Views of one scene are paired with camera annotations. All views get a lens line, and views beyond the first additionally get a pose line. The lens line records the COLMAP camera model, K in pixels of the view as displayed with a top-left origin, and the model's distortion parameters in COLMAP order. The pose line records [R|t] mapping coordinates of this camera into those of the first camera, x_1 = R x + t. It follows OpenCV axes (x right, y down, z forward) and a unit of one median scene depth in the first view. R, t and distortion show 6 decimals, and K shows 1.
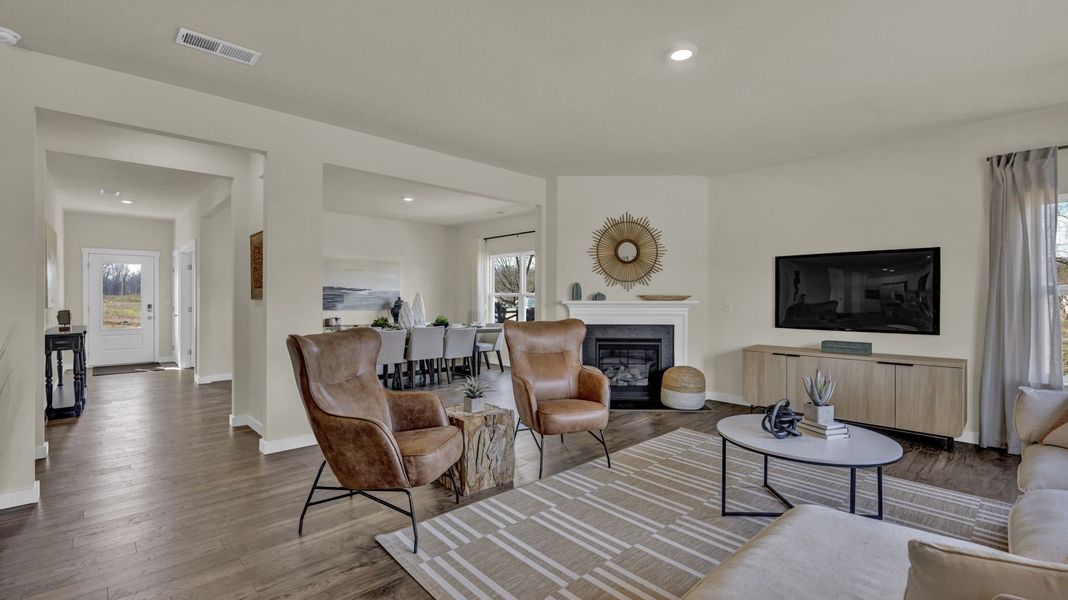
lens RADIAL K [[447.1, 0, 534.0], [0, 447.1, 300.0], [0, 0, 1]] dist [-0.000364, -0.000022]
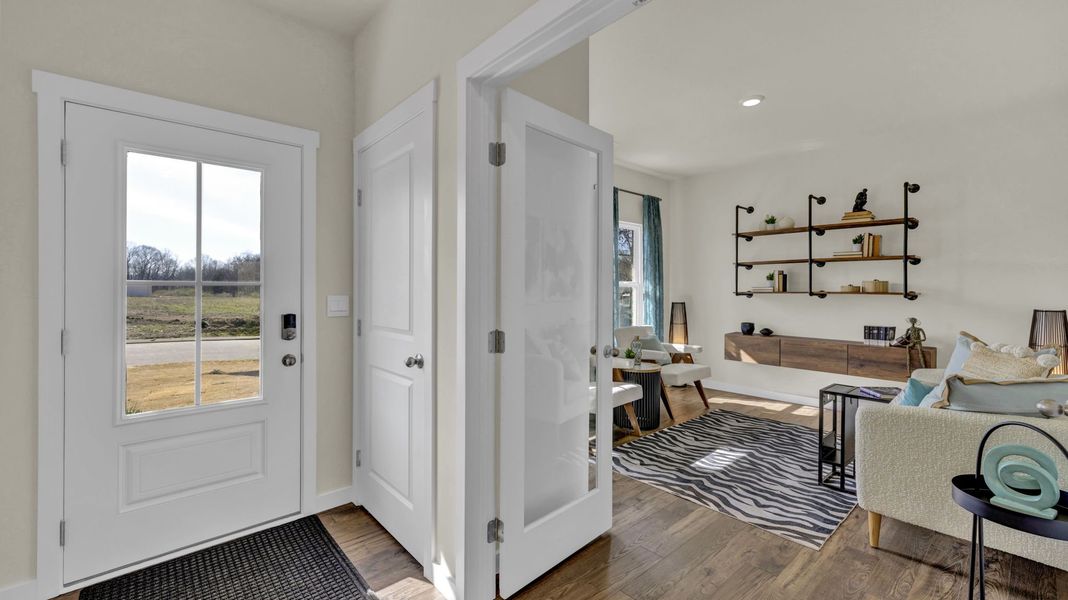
lens RADIAL K [[423.8, 0, 529.5], [0, 423.8, 292.0], [0, 0, 1]] dist [-0.000254, -0.000074]
pose [[0.999108, -0.003993, -0.042035, -0.691101], [0.003926, 0.999991, -0.001685, -0.002985], [0.042041, 0.001519, 0.999115, 0.732693]]
